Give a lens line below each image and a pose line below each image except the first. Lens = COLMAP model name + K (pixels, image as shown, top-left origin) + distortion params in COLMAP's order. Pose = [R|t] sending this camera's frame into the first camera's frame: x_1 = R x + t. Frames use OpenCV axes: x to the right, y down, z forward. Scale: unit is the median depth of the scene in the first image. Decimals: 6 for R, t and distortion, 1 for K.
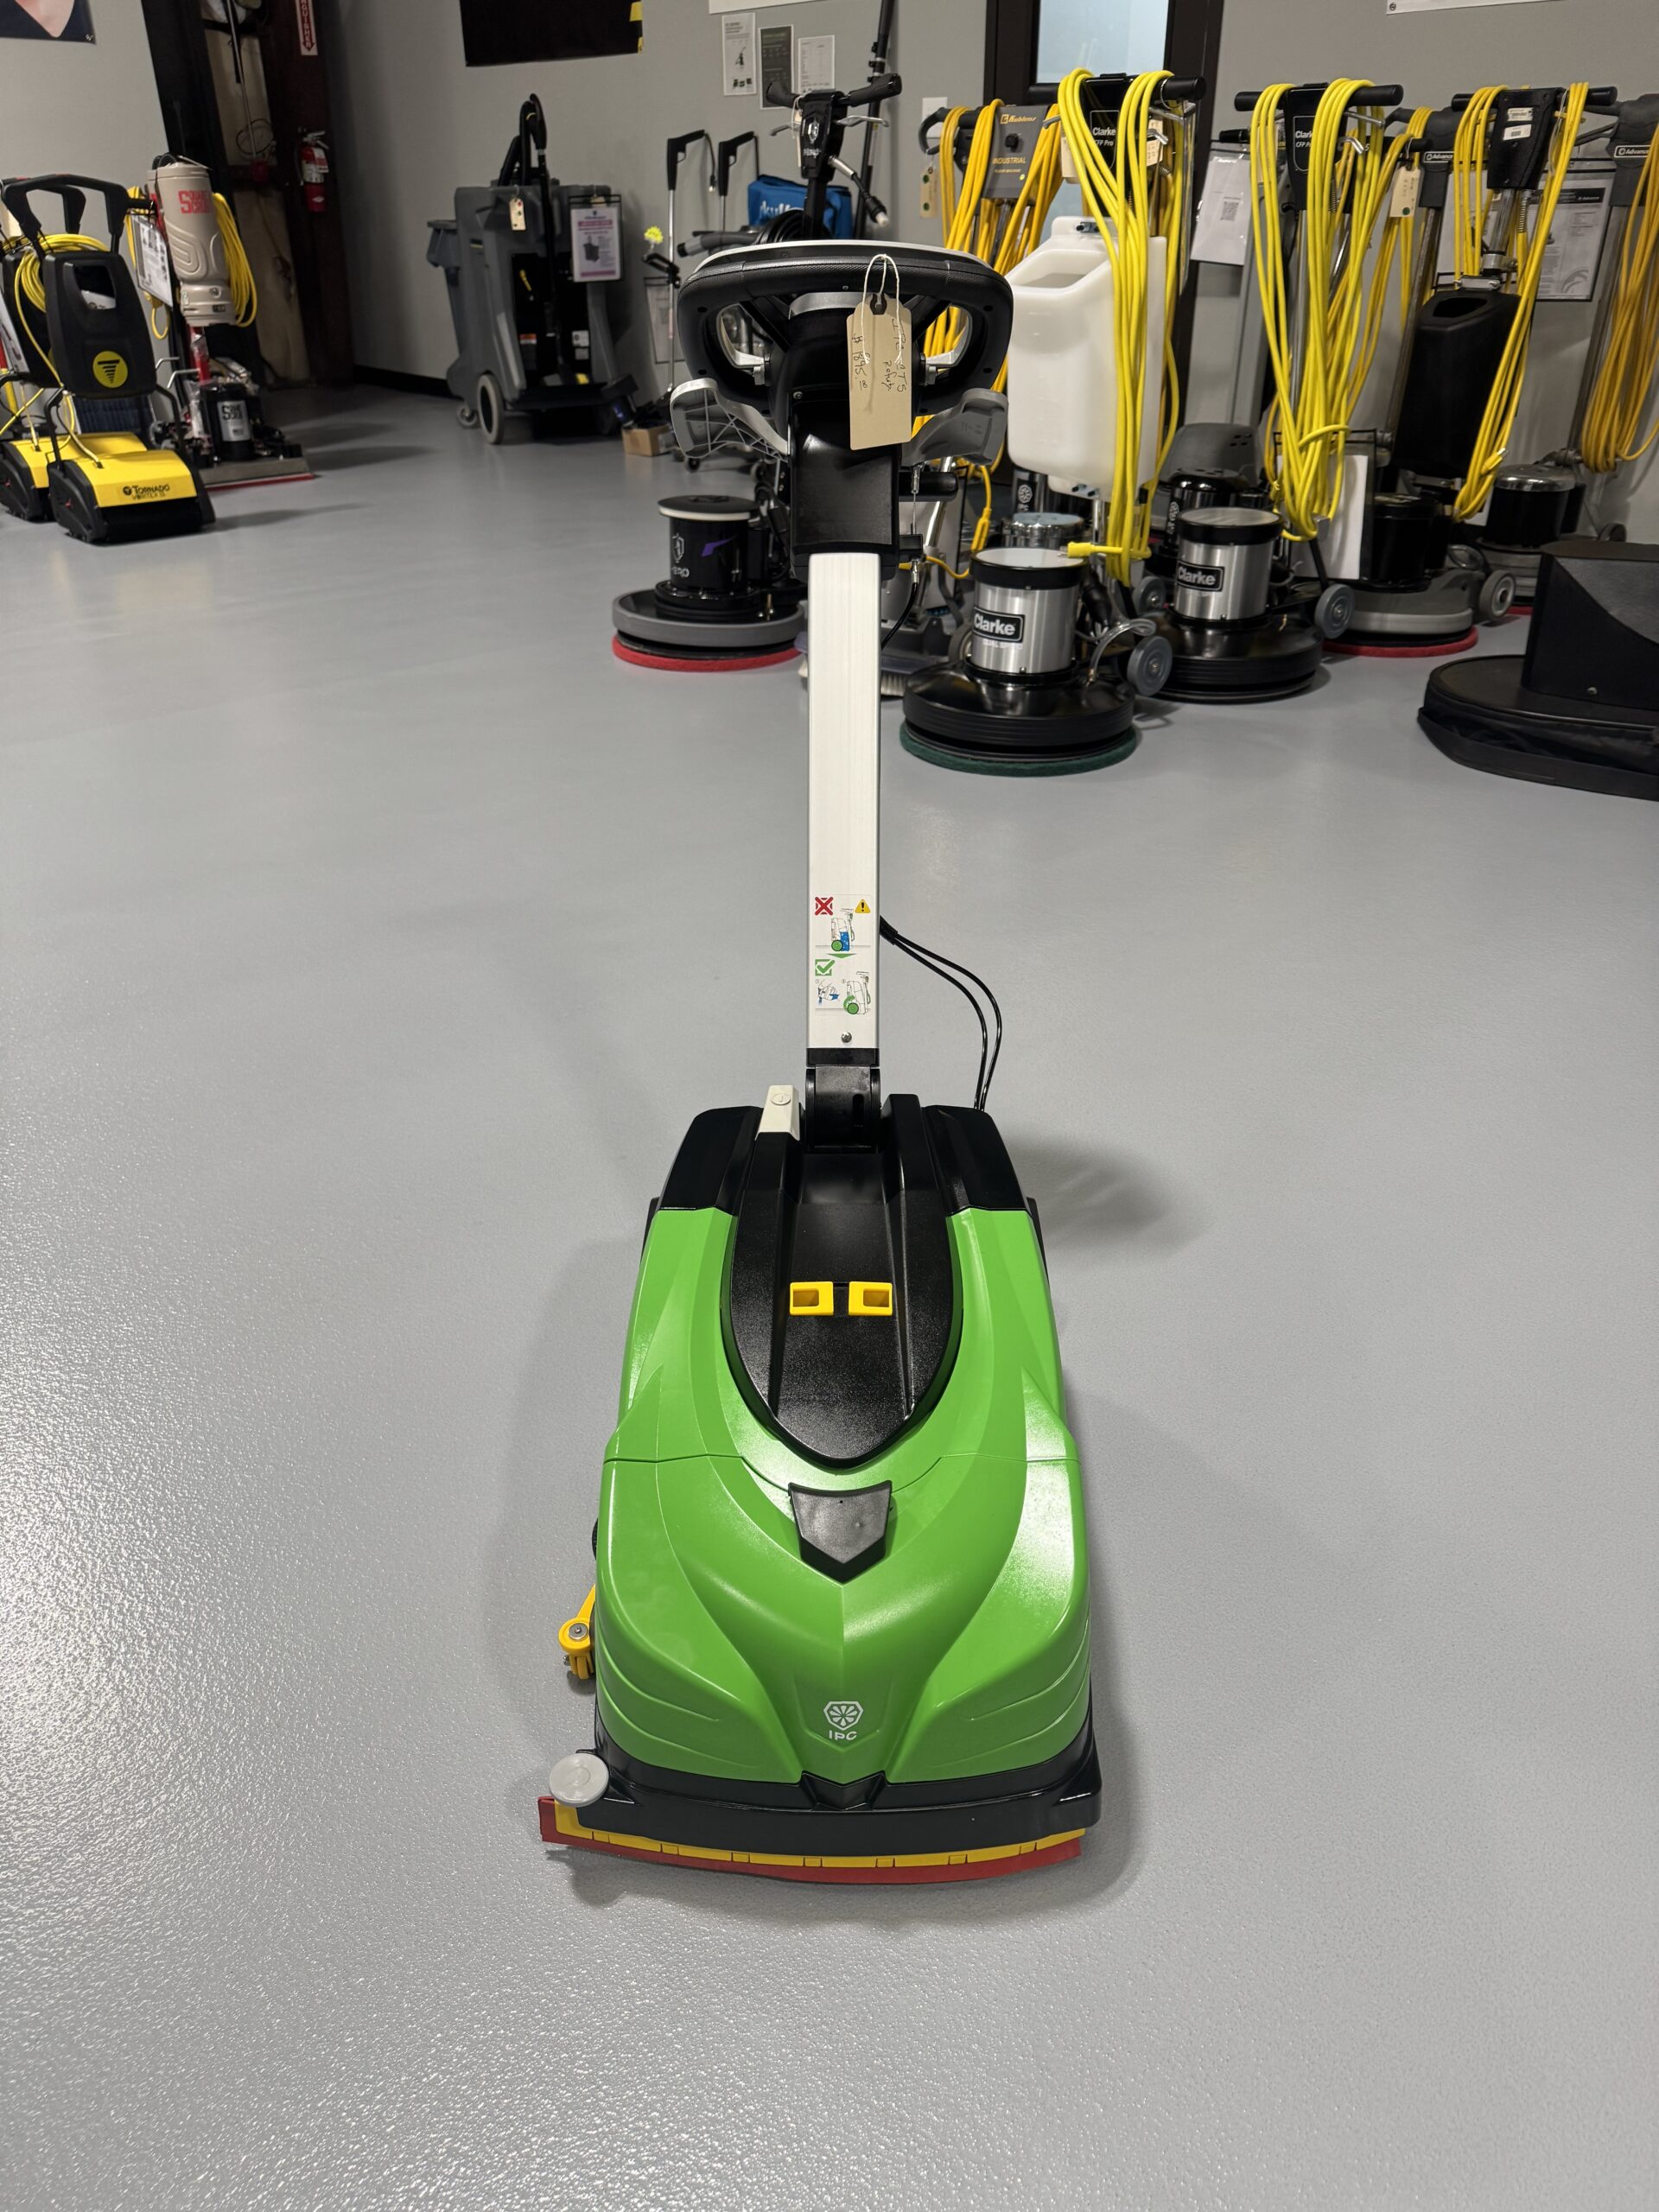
lens RADIAL K [[1544.0, 0, 833.4], [0, 1544.0, 1103.4], [0, 0, 1]] dist [-0.001390, -0.004954]
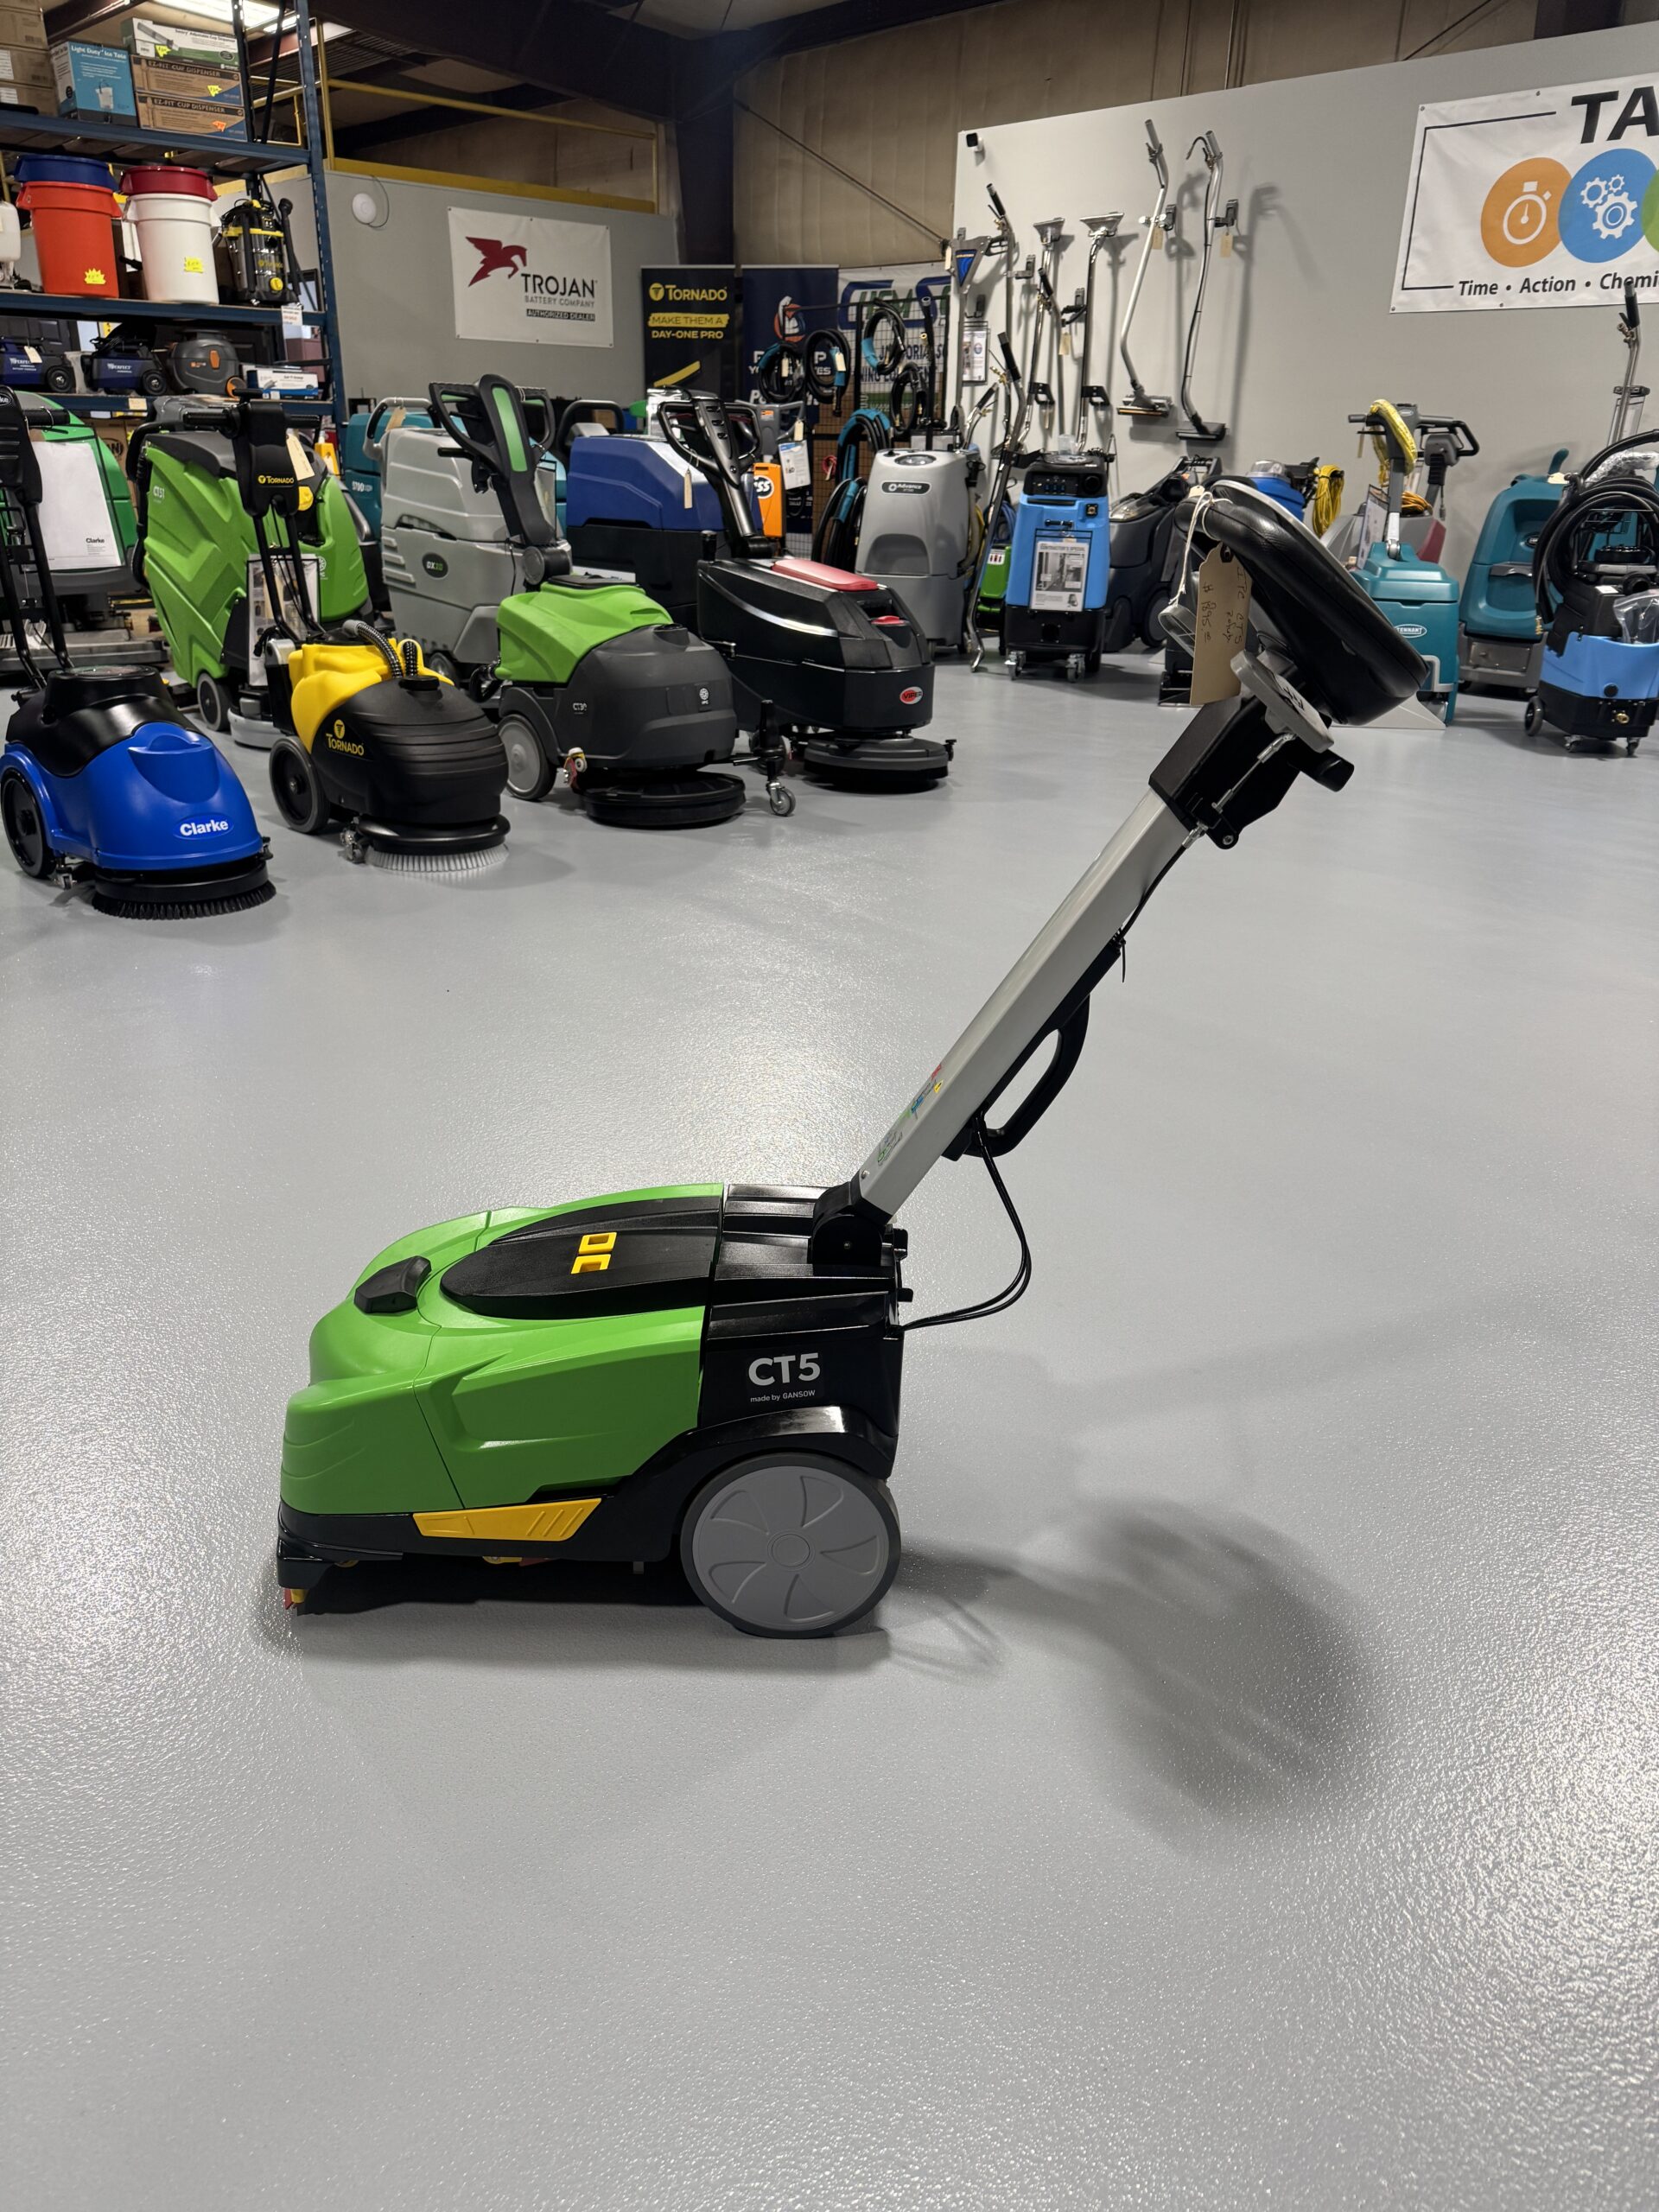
lens RADIAL K [[1546.9, 0, 830.8], [0, 1546.9, 1094.8], [0, 0, 1]] dist [-0.009278, -0.003610]
pose [[0.016780, 0.396451, -0.917902, 0.166664], [-0.519845, 0.787657, 0.330693, -0.074918], [0.854096, 0.471618, 0.219310, 0.125759]]
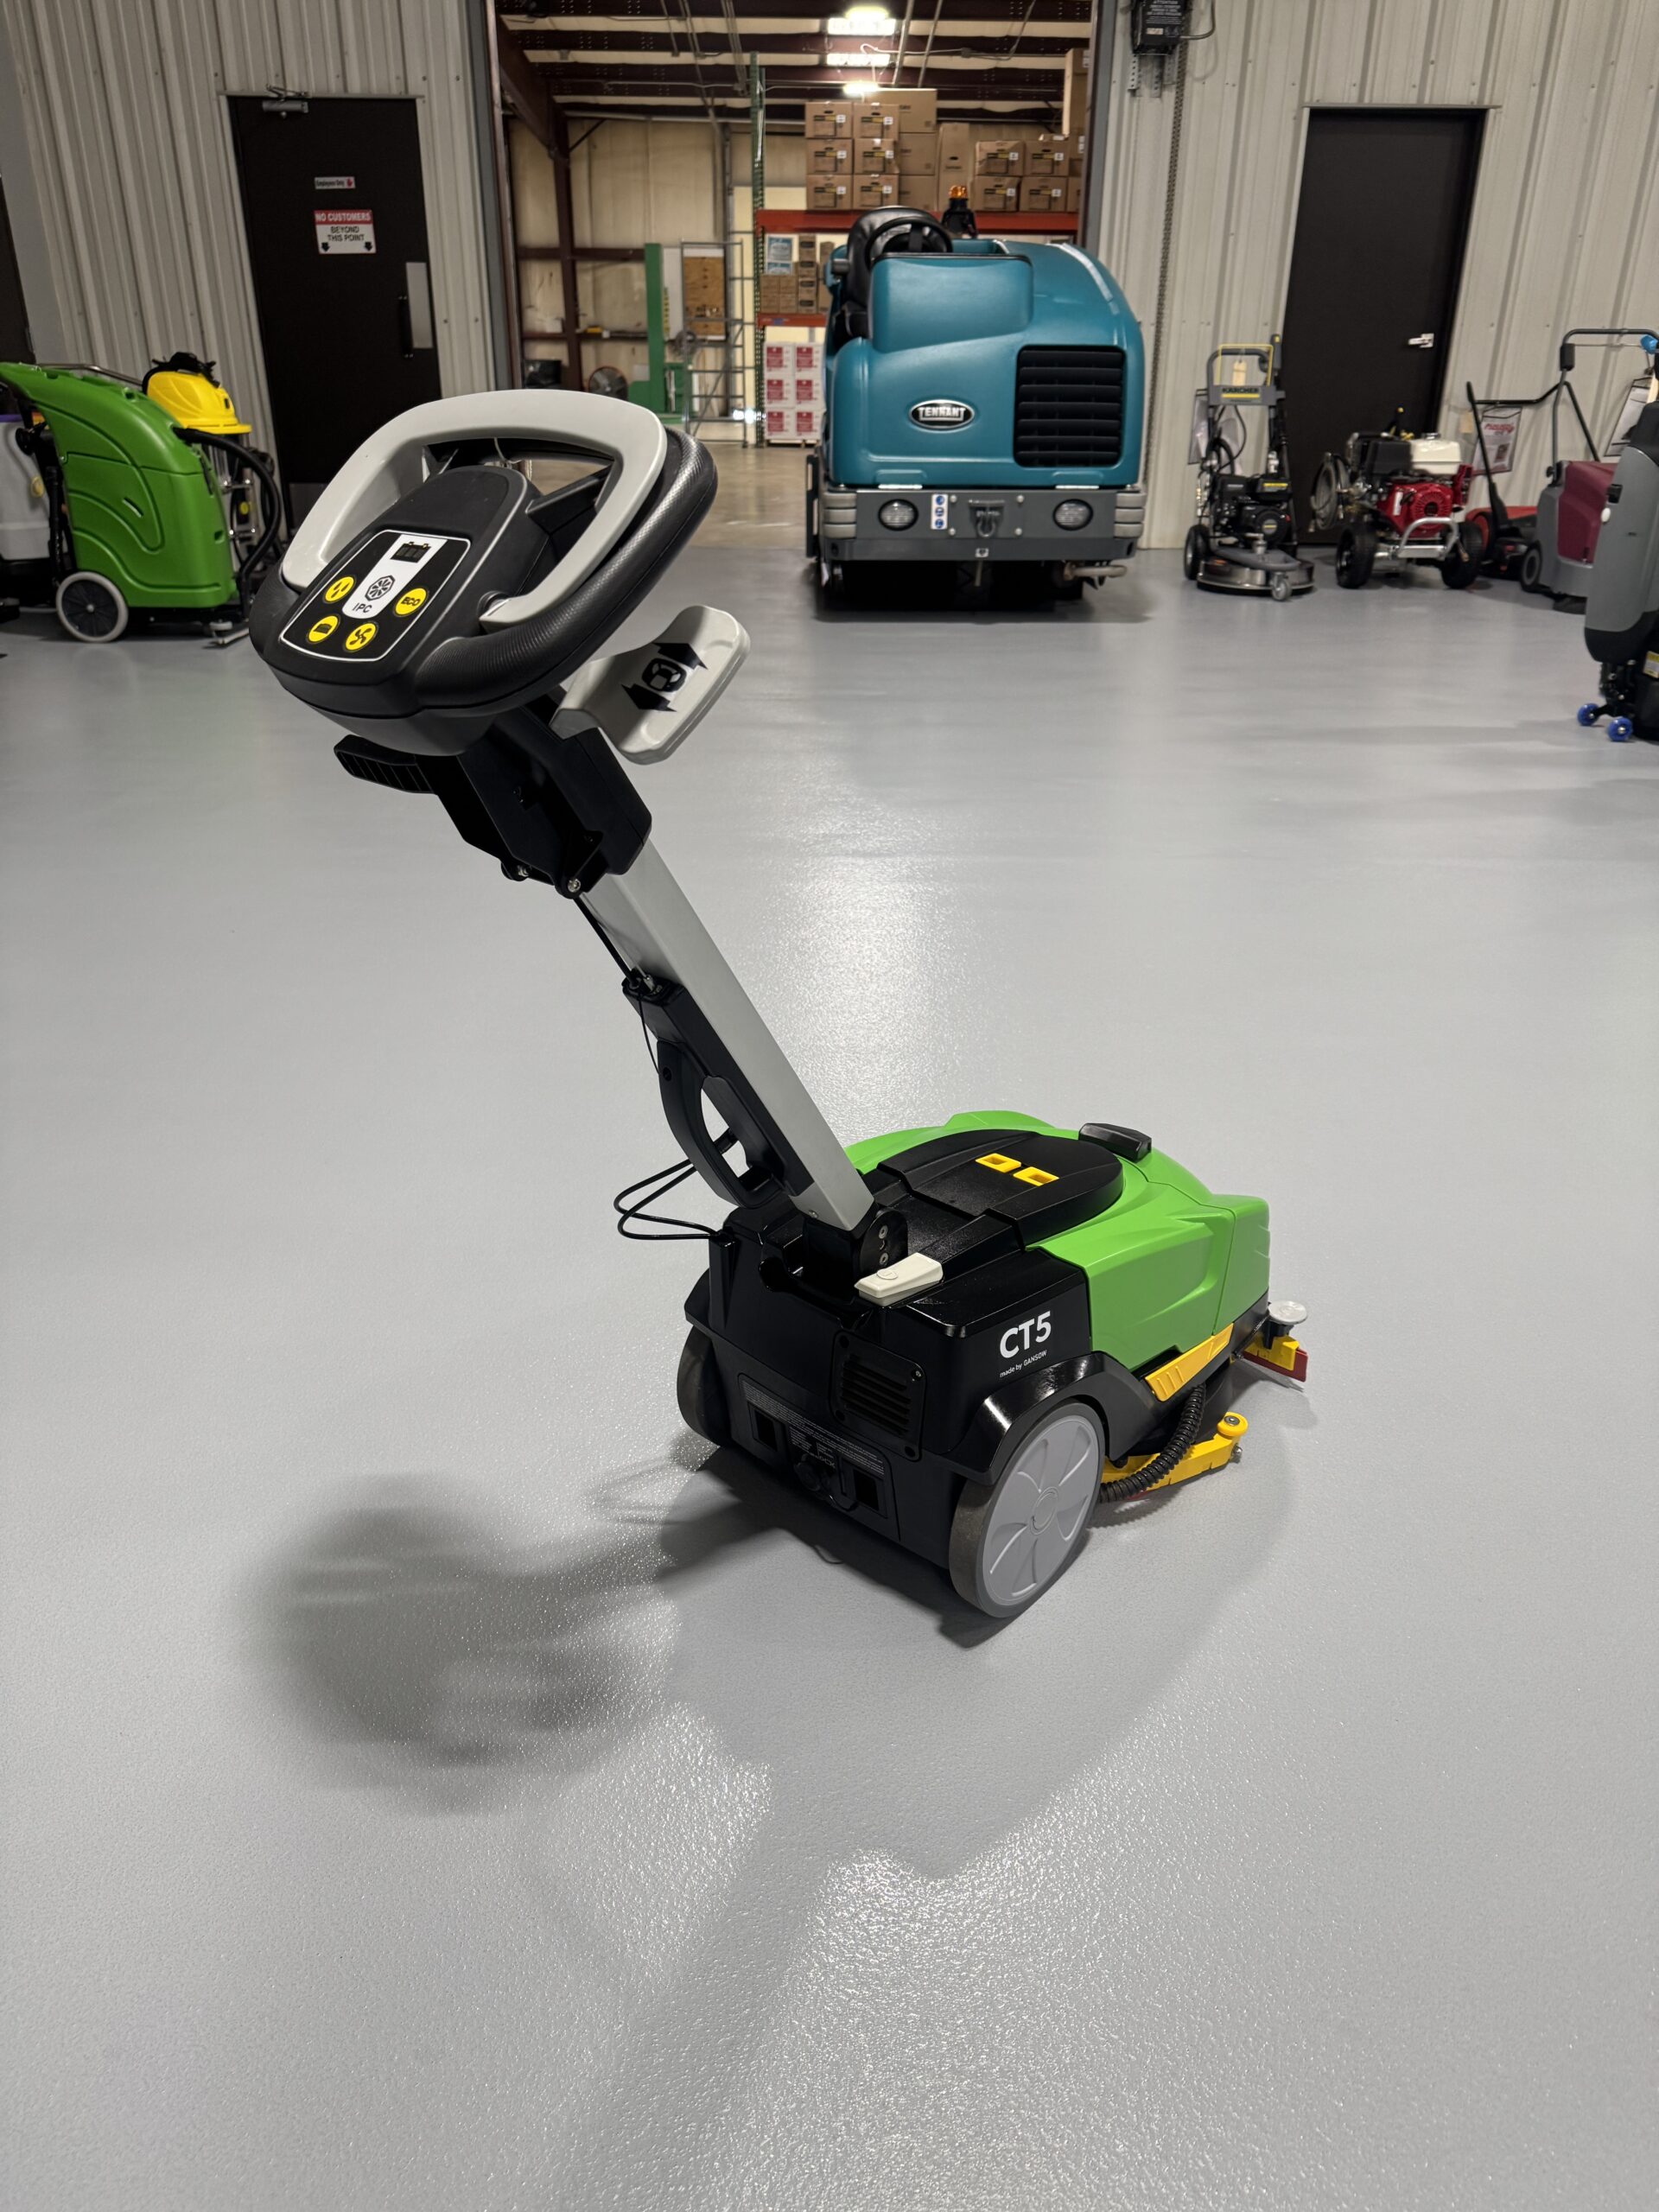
lens RADIAL K [[1544.0, 0, 833.4], [0, 1544.0, 1103.4], [0, 0, 1]] dist [-0.001390, -0.004954]
pose [[-0.755961, -0.281048, 0.591215, -0.096005], [0.326220, 0.621273, 0.712461, -0.132899], [-0.567541, 0.731459, -0.377974, 0.232516]]
